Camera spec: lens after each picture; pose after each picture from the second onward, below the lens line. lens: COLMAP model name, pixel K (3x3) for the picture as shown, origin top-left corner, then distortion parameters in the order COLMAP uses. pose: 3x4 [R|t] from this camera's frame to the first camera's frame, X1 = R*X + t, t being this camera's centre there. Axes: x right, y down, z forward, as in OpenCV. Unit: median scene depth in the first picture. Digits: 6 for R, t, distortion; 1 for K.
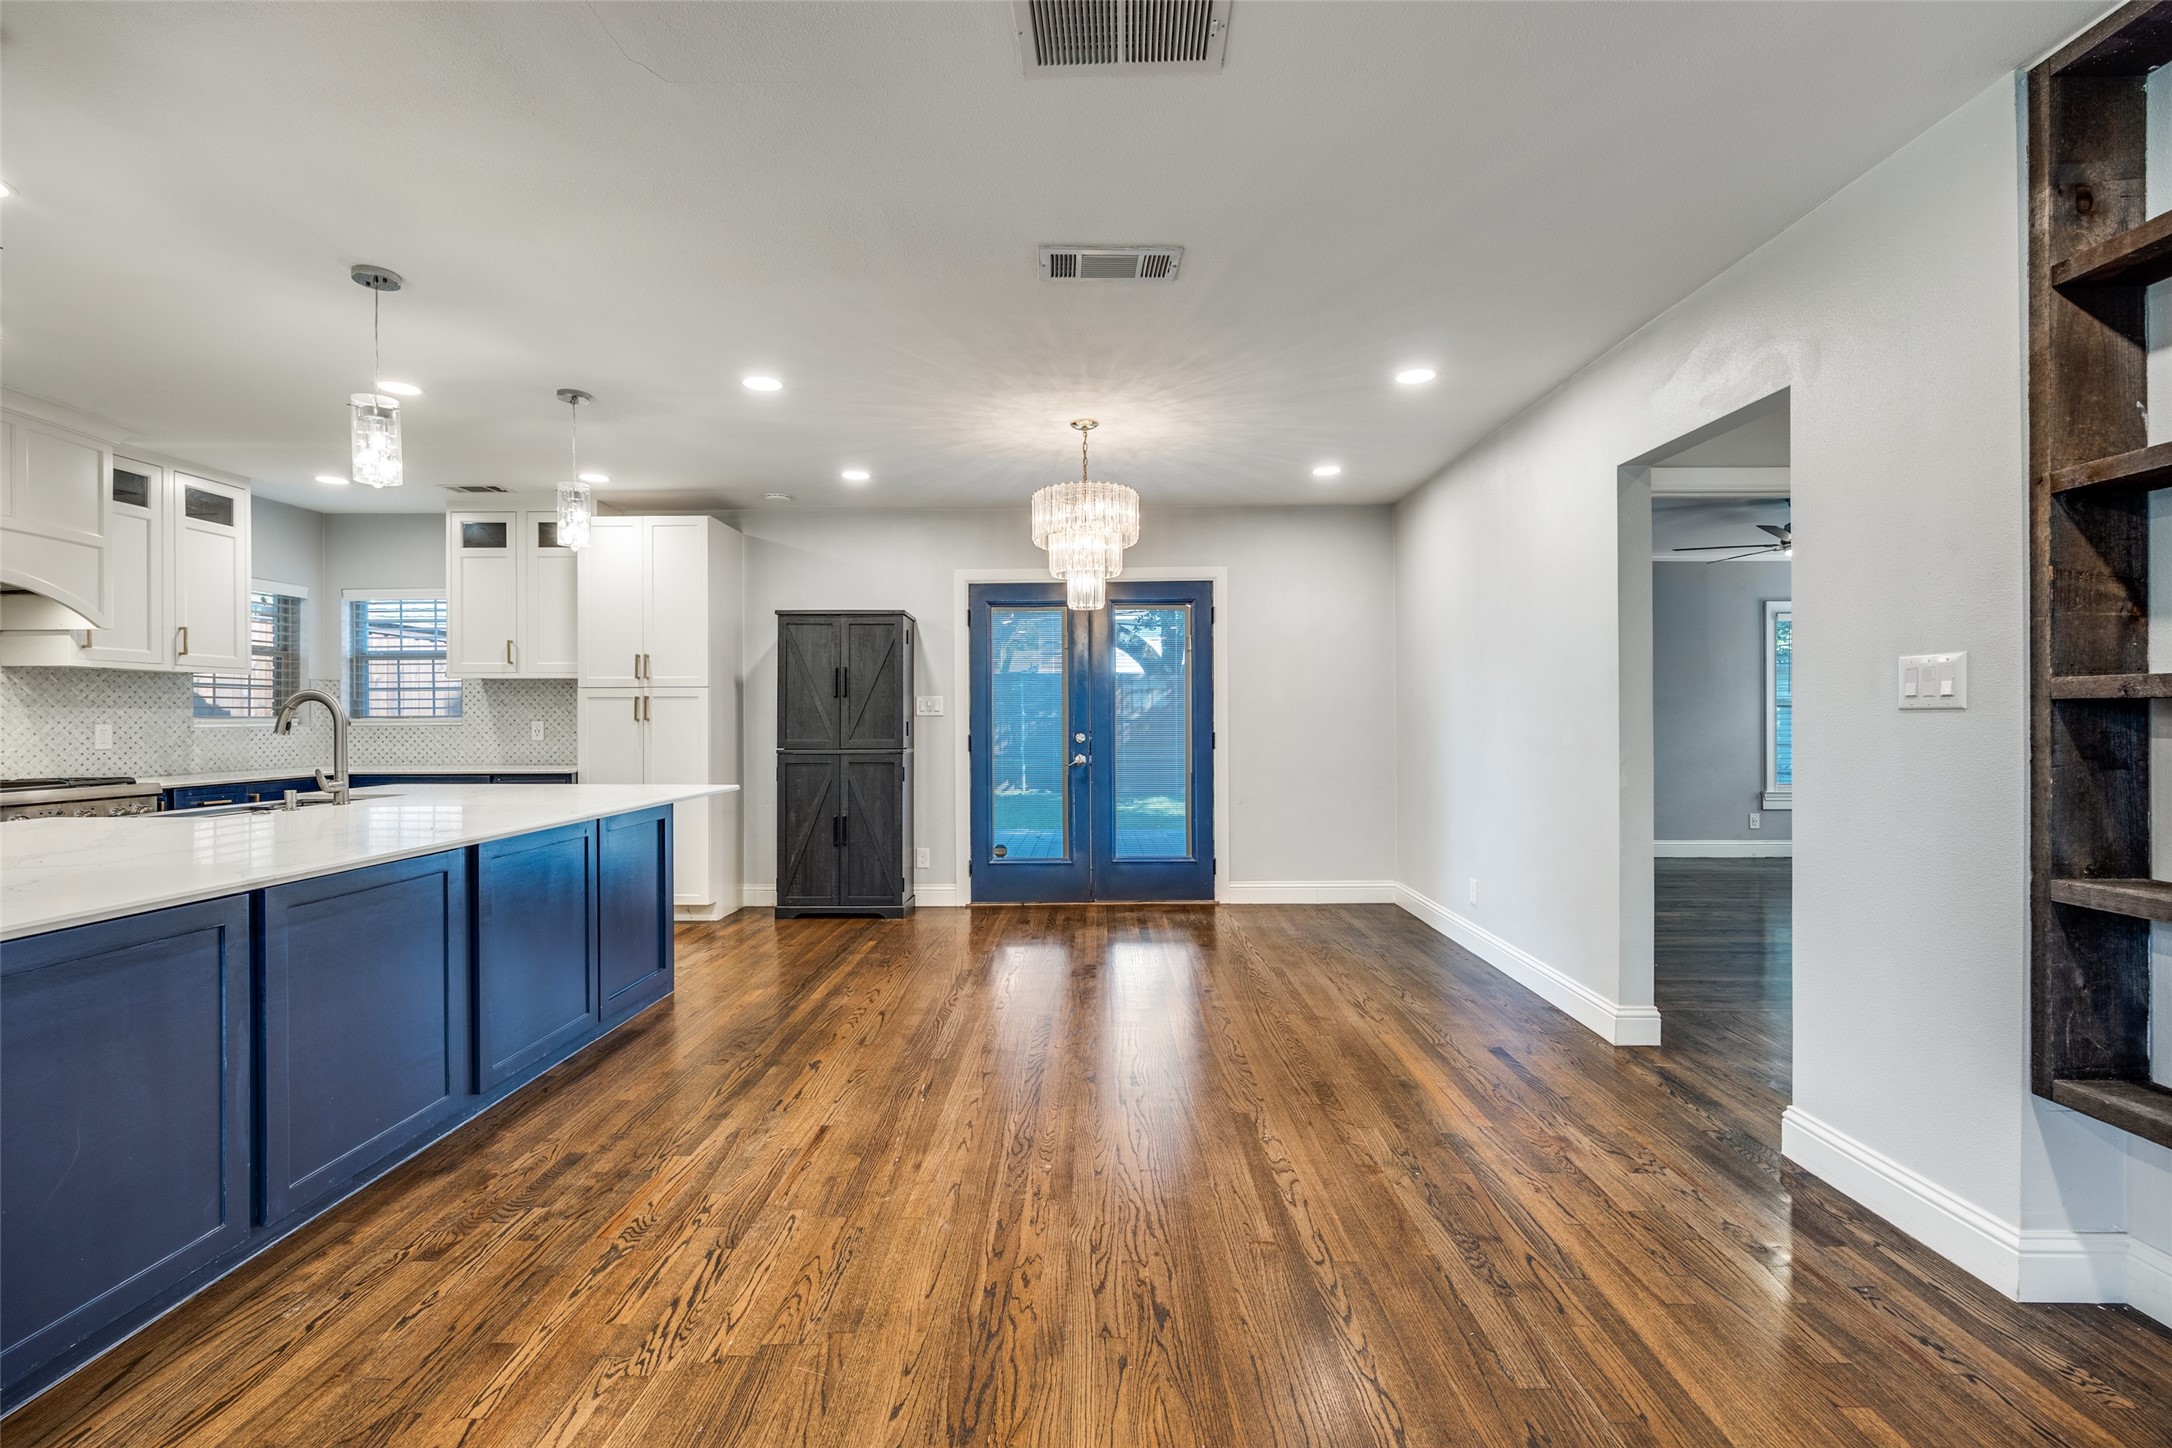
lens RADIAL K [[1155.0, 0, 1093.8], [0, 1155.0, 728.2], [0, 0, 1]] dist [0.004283, -0.000934]
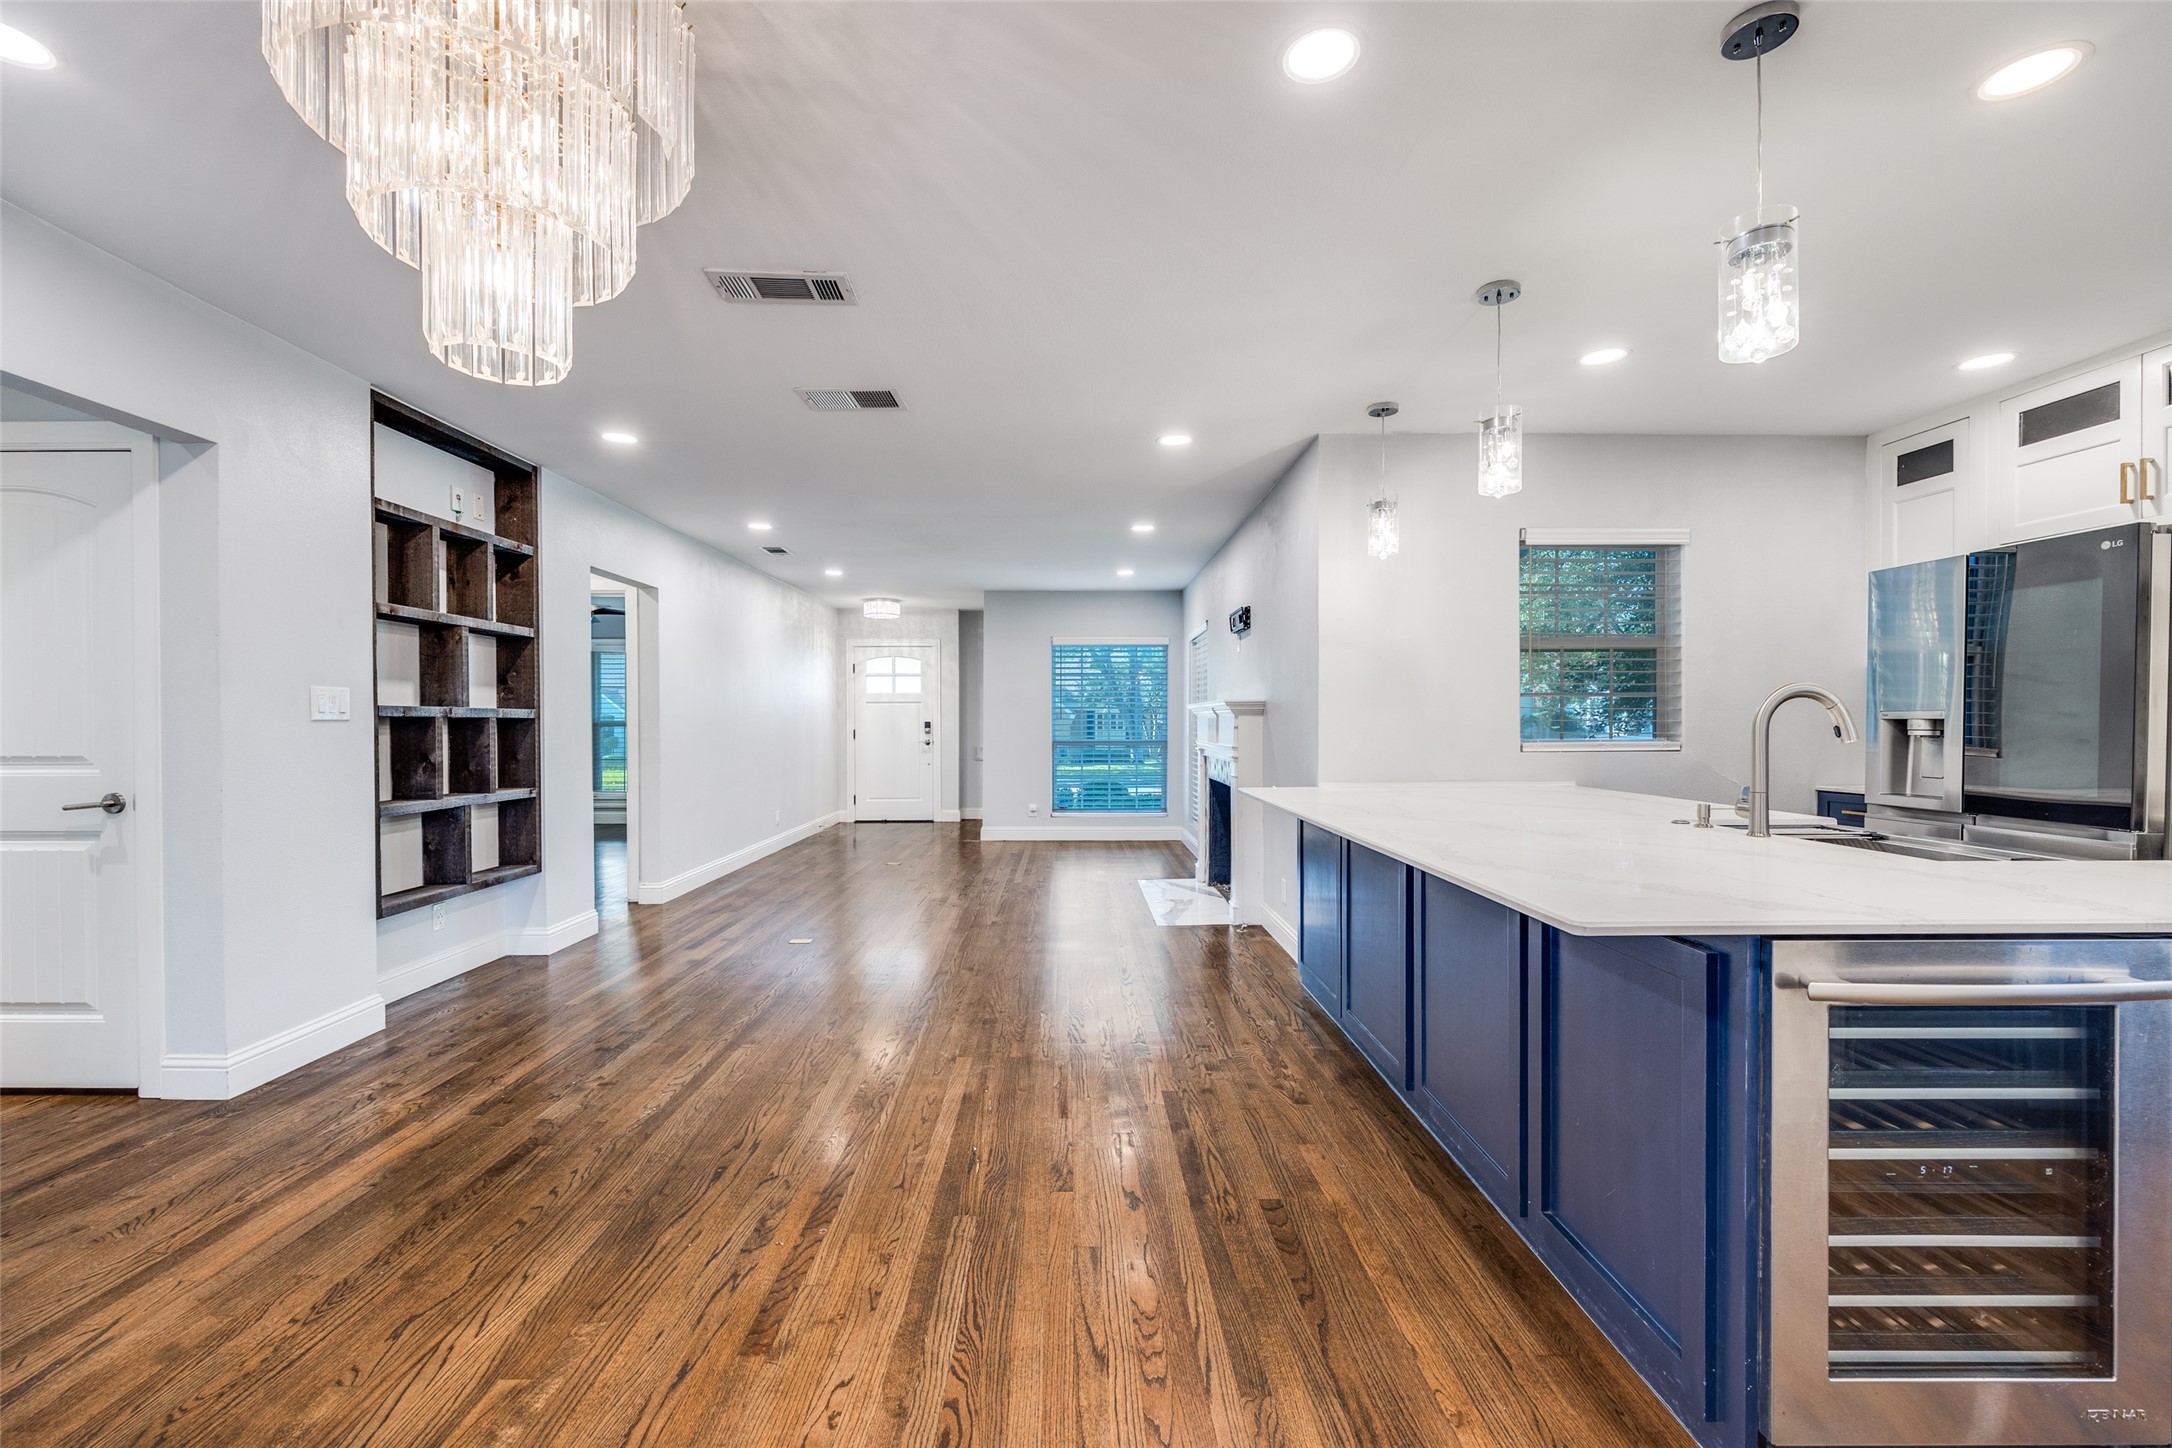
lens RADIAL K [[884.9, 0, 1063.0], [0, 884.9, 727.3], [0, 0, 1]] dist [-0.002157, -0.000405]
pose [[-0.999567, 0.005036, -0.028985, -0.139581], [0.004539, 0.999842, 0.017178, -0.012764], [0.029067, 0.017039, -0.999432, 1.187343]]
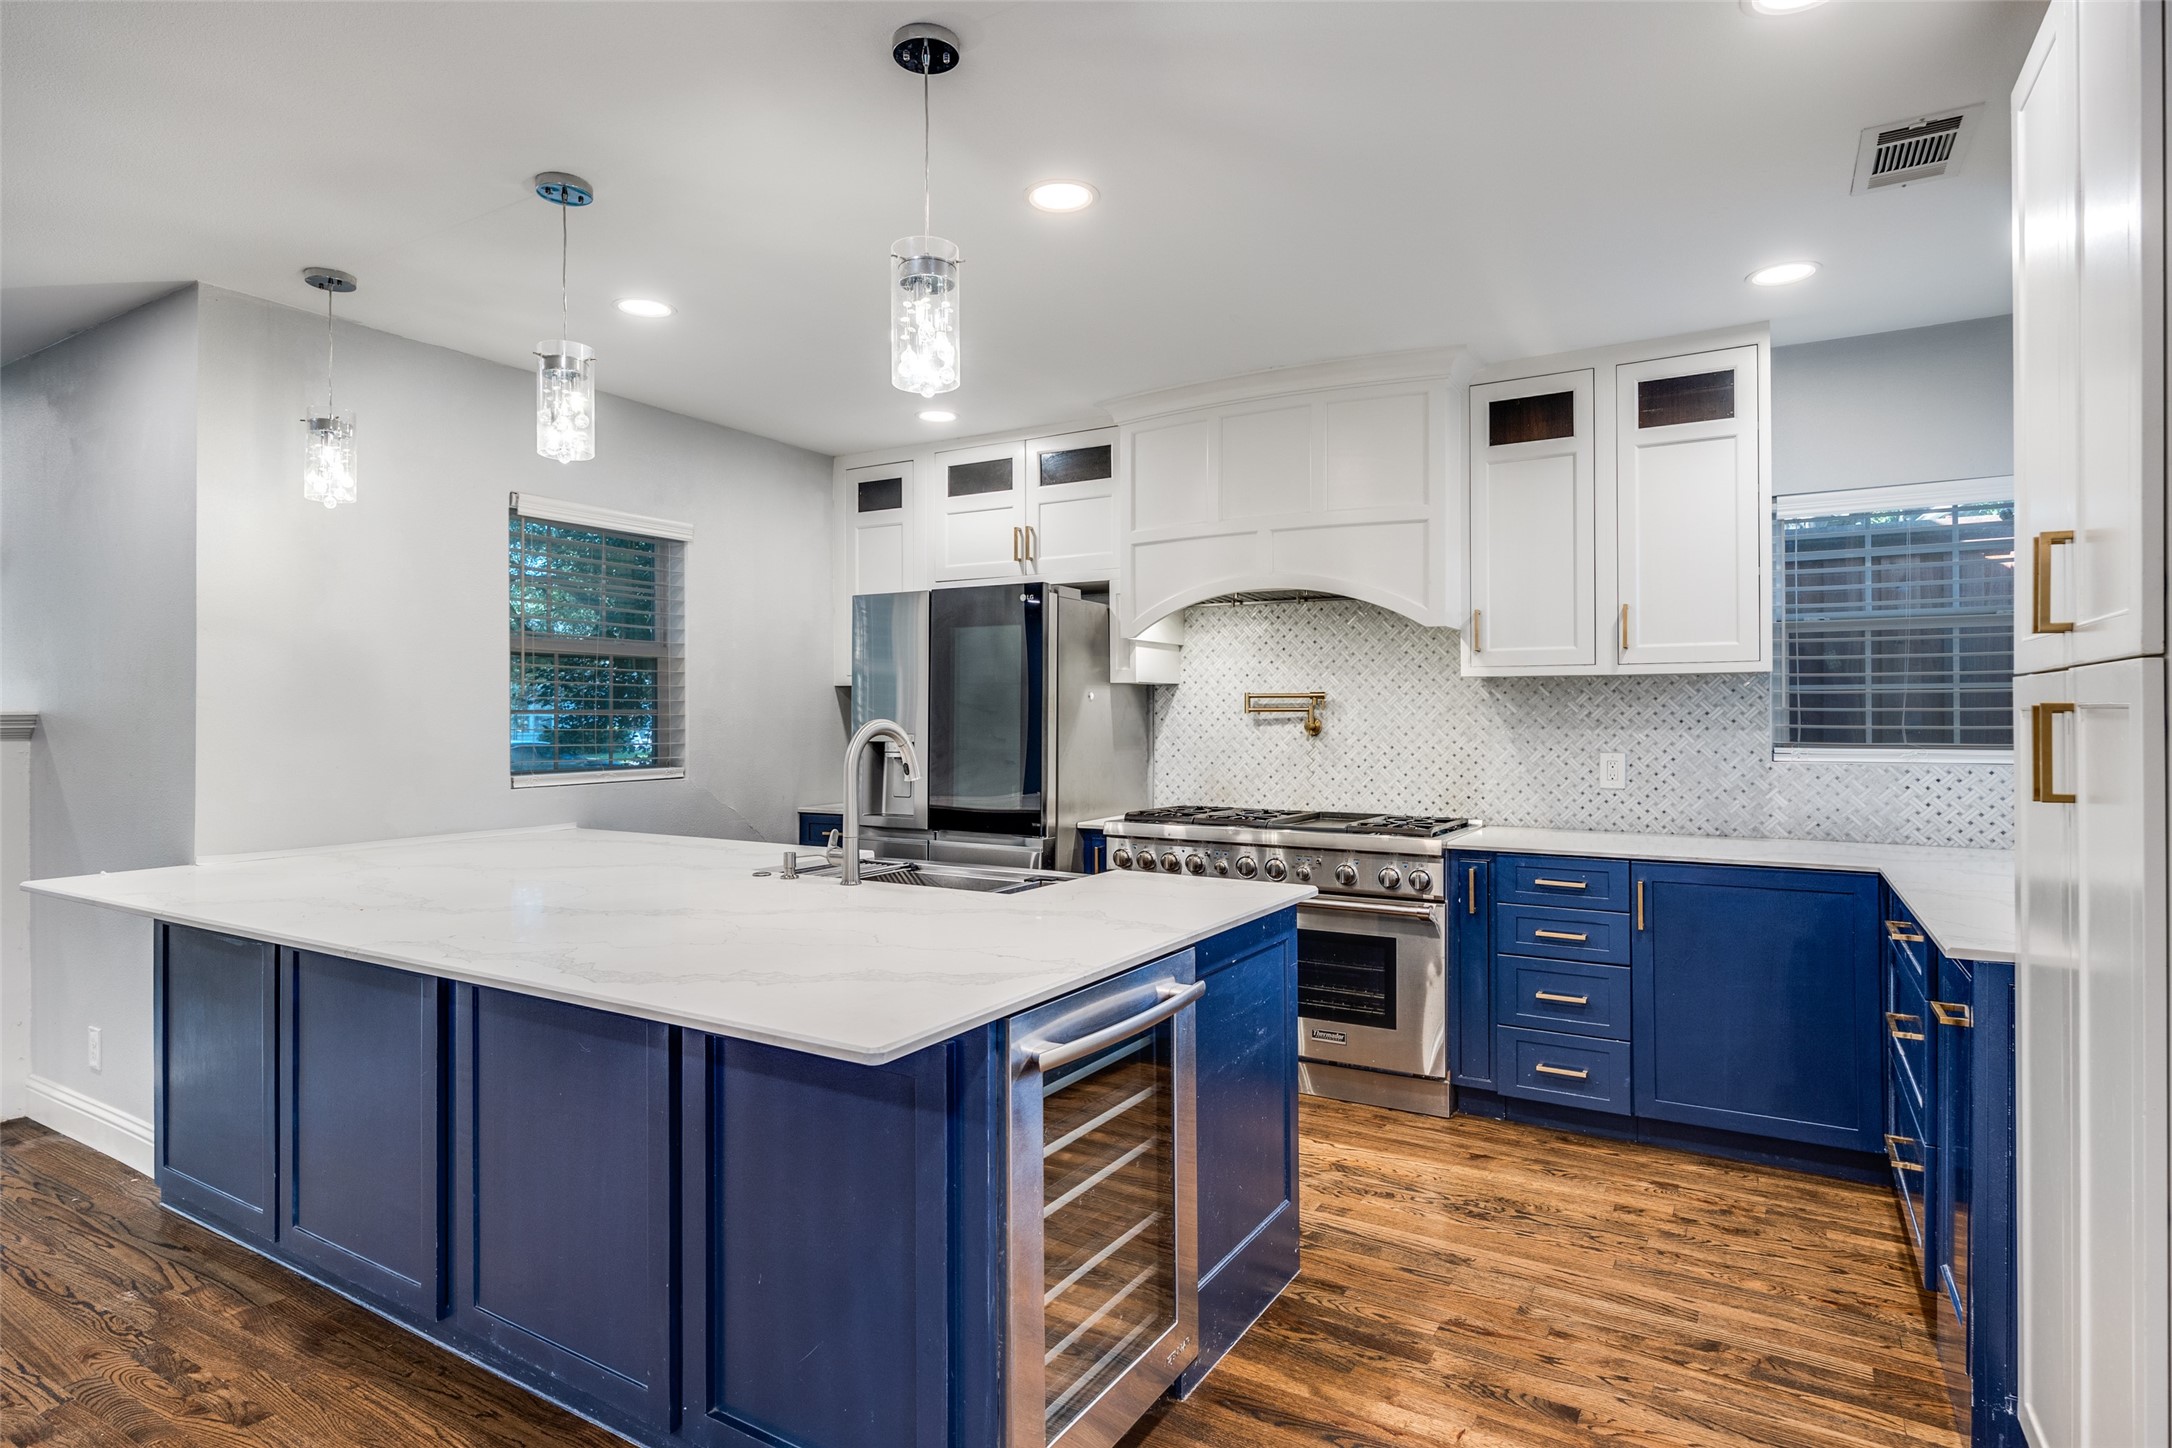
lens RADIAL K [[1155.0, 0, 1074.0], [0, 1155.0, 712.2], [0, 0, 1]] dist [0.004283, -0.000934]
pose [[-0.507158, 0.000177, -0.861853, -0.089758], [-0.001316, 0.999999, 0.000980, -0.029612], [0.861852, 0.001631, -0.507157, 1.122274]]
